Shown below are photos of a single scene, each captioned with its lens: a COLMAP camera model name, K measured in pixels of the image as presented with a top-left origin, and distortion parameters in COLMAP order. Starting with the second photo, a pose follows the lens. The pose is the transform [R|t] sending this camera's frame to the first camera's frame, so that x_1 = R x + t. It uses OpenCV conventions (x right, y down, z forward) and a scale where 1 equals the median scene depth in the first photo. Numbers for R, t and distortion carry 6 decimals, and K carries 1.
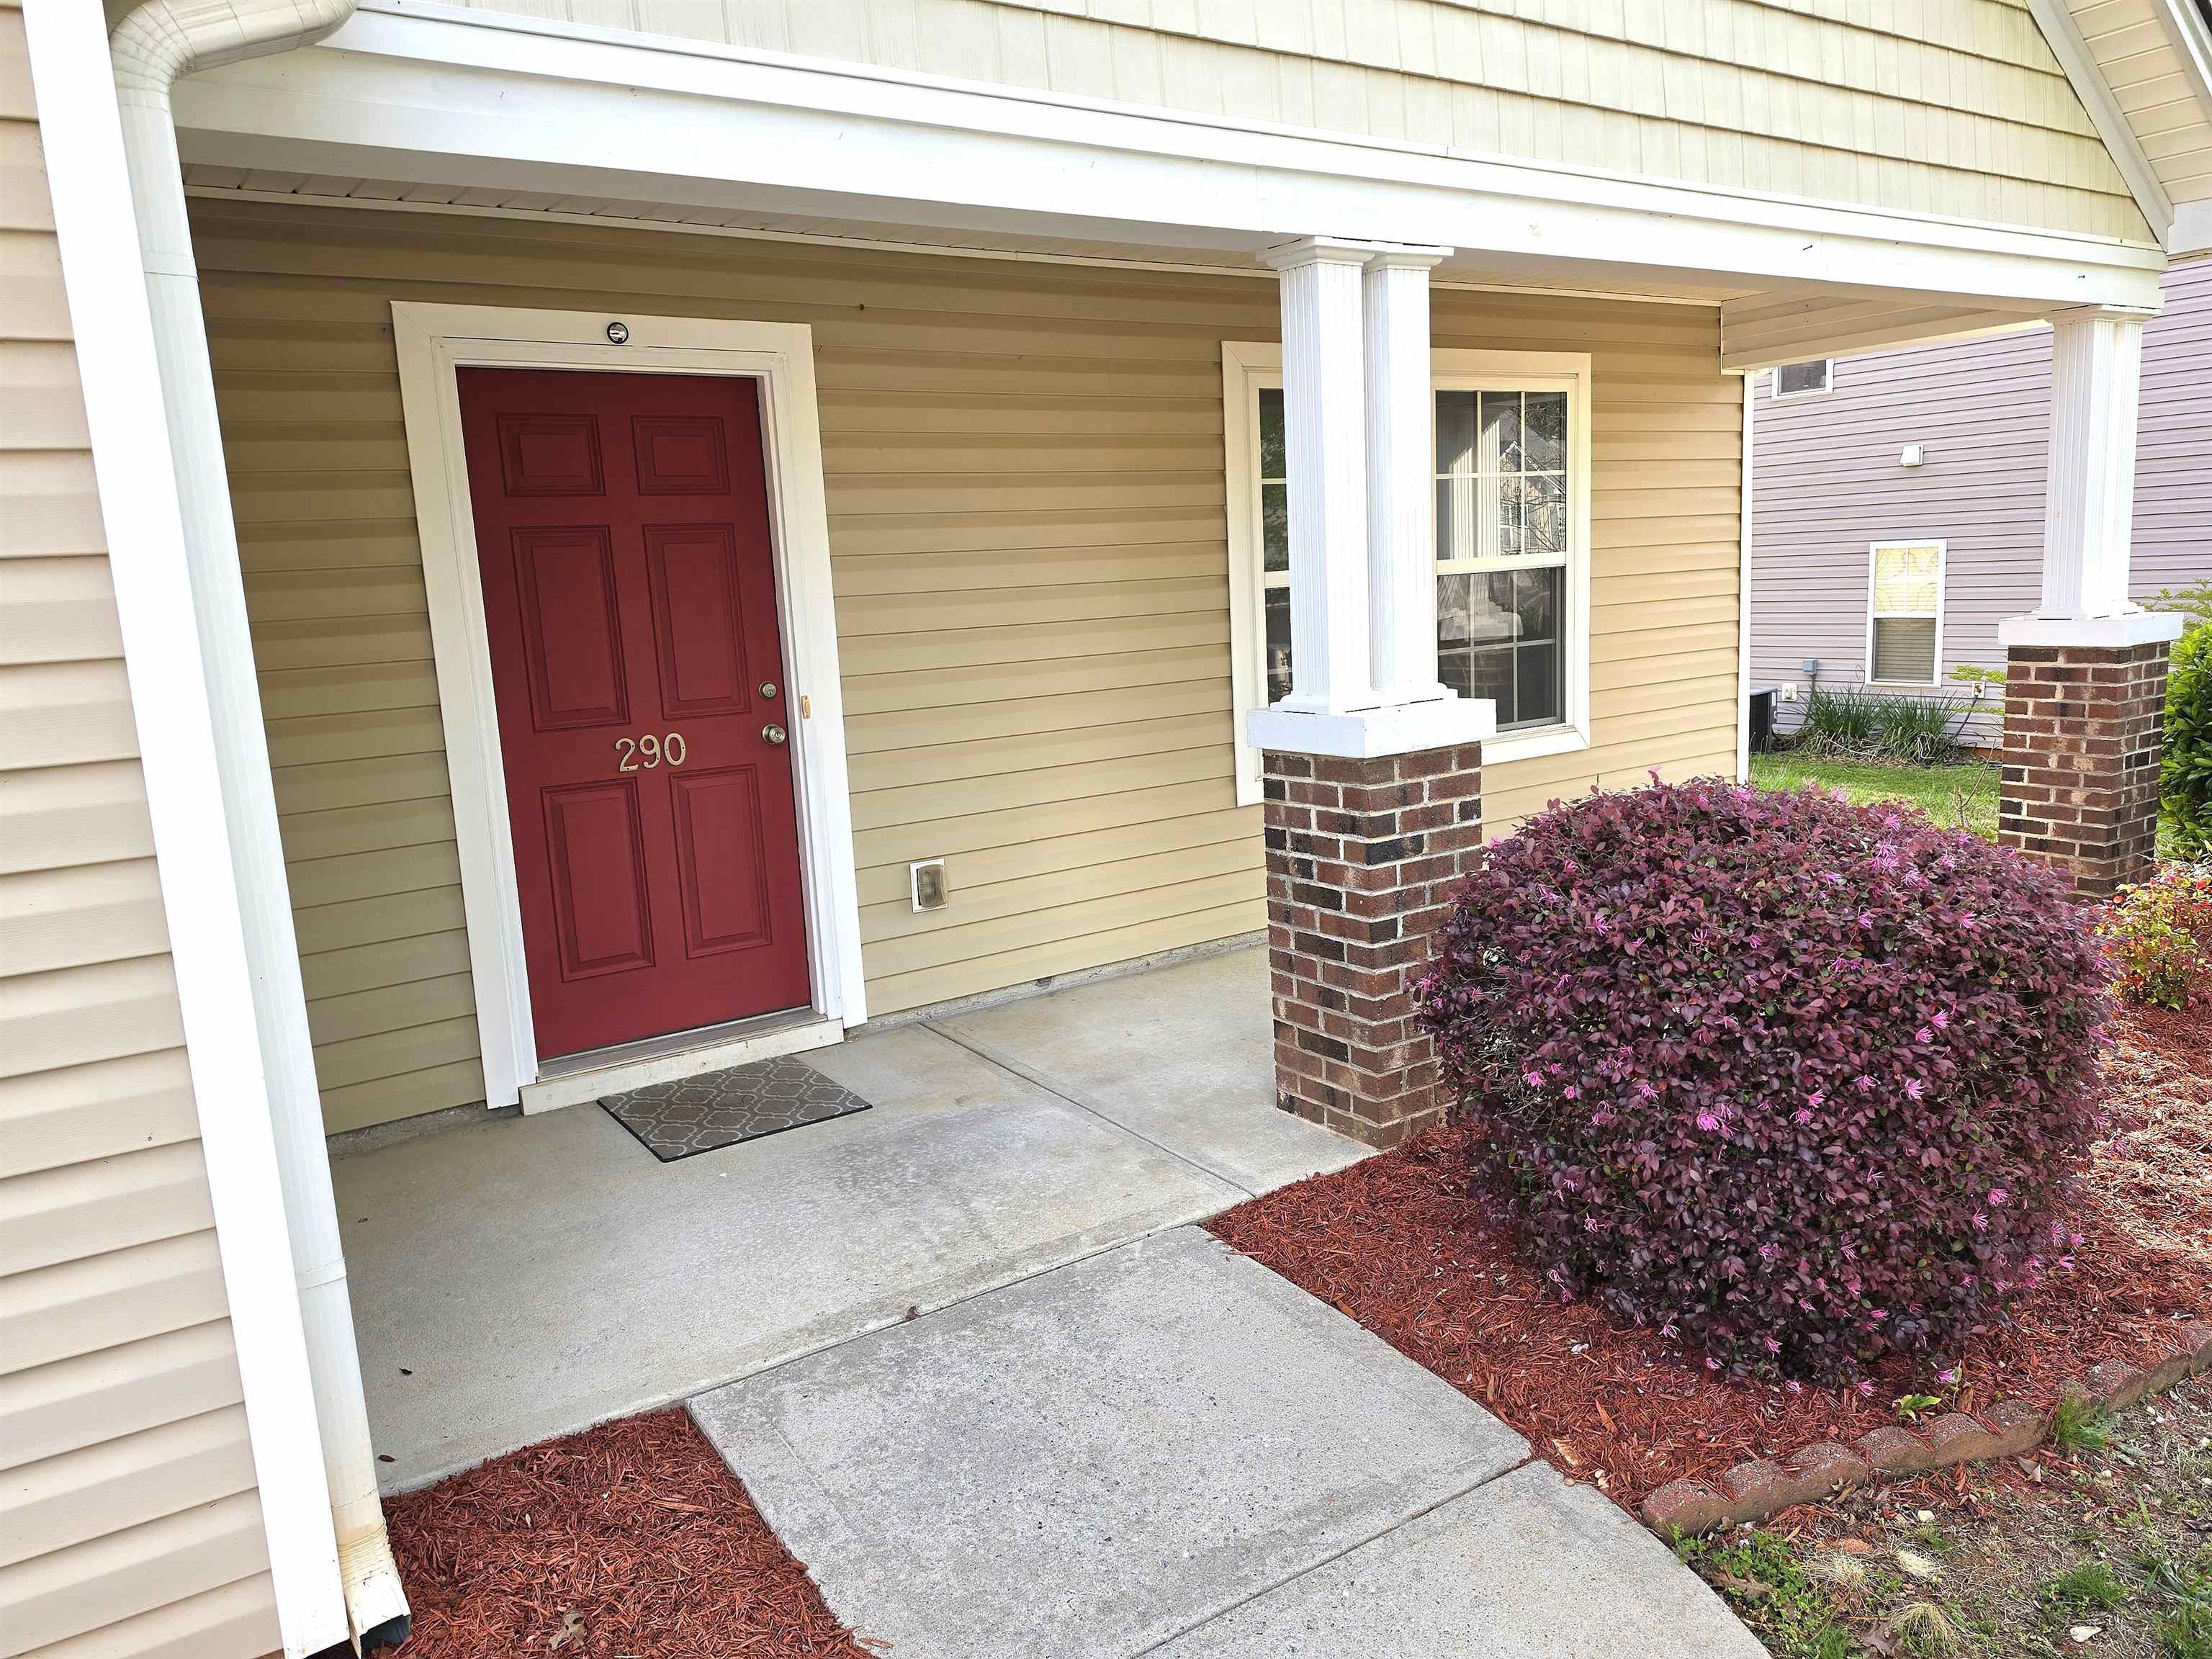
lens RADIAL K [[1532.4, 0, 1082.3], [0, 1532.4, 837.2], [0, 0, 1]] dist [0.057499, -0.074434]
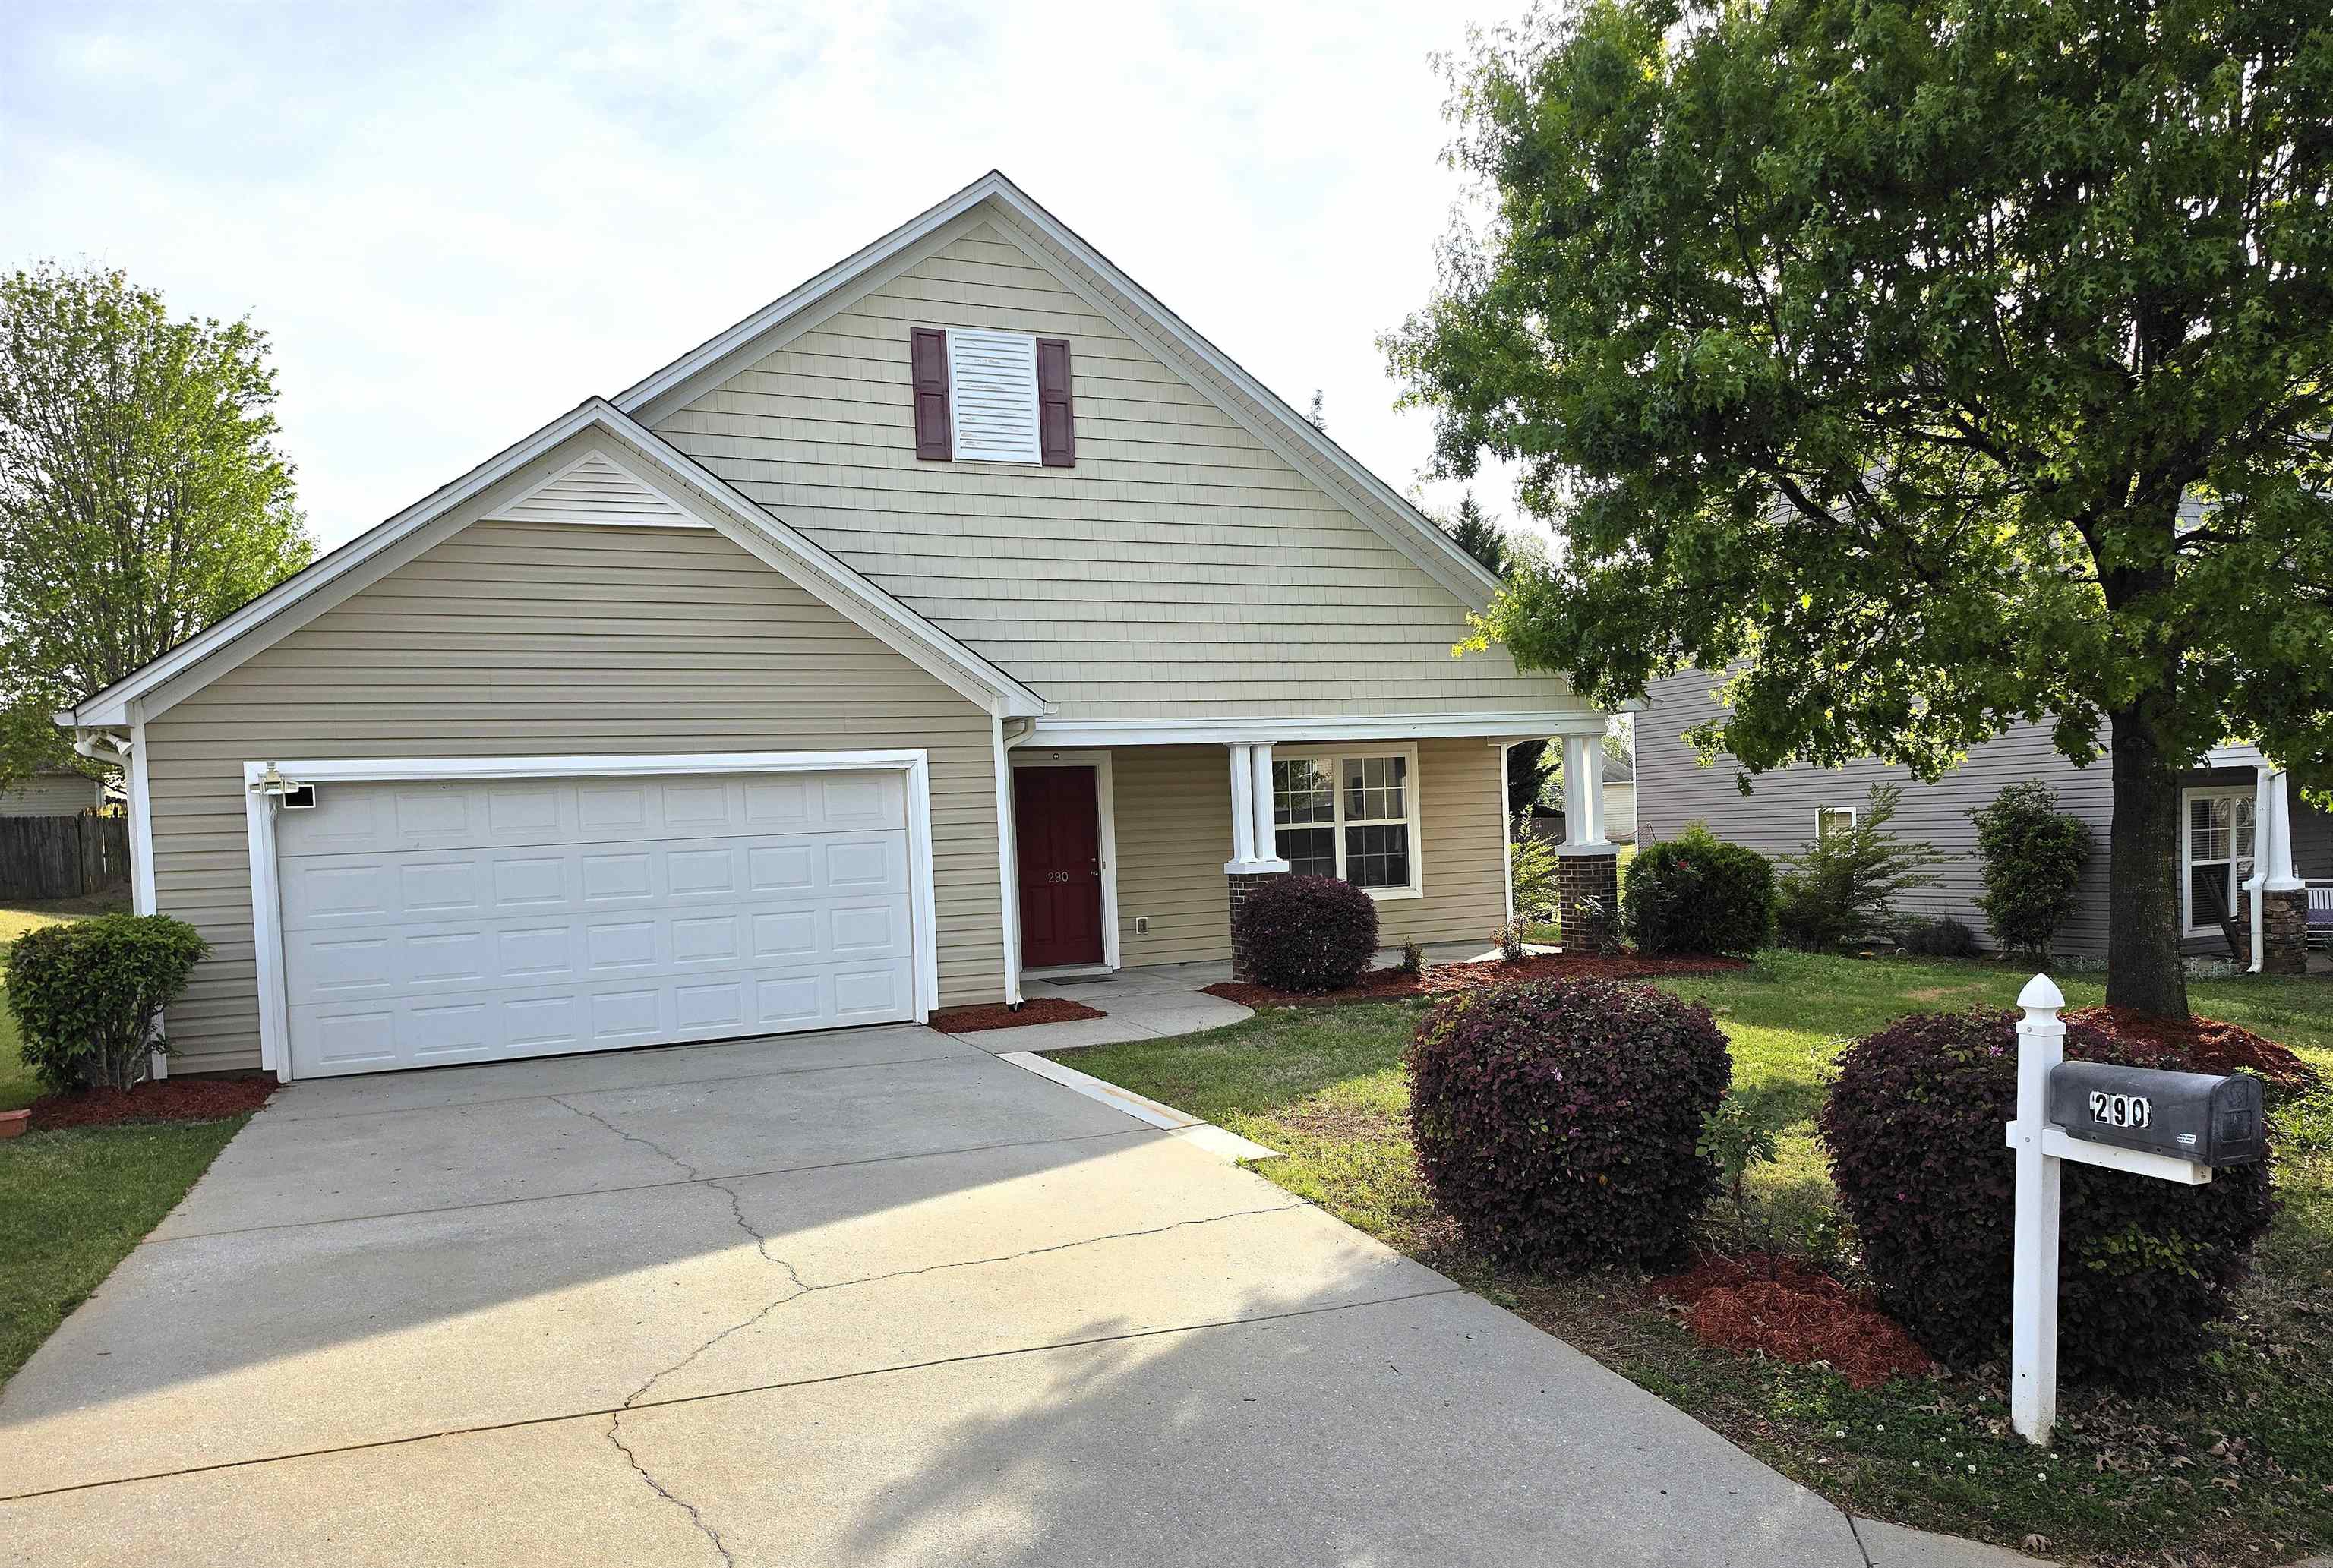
lens RADIAL K [[1504.7, 0, 1166.5], [0, 1504.7, 784.0], [0, 0, 1]] dist [-0.031893, 0.000030]
pose [[0.988487, 0.006194, -0.151180, 0.396864], [-0.035068, 0.981335, -0.189082, 0.318187], [0.147187, 0.192207, 0.970254, -1.941118]]
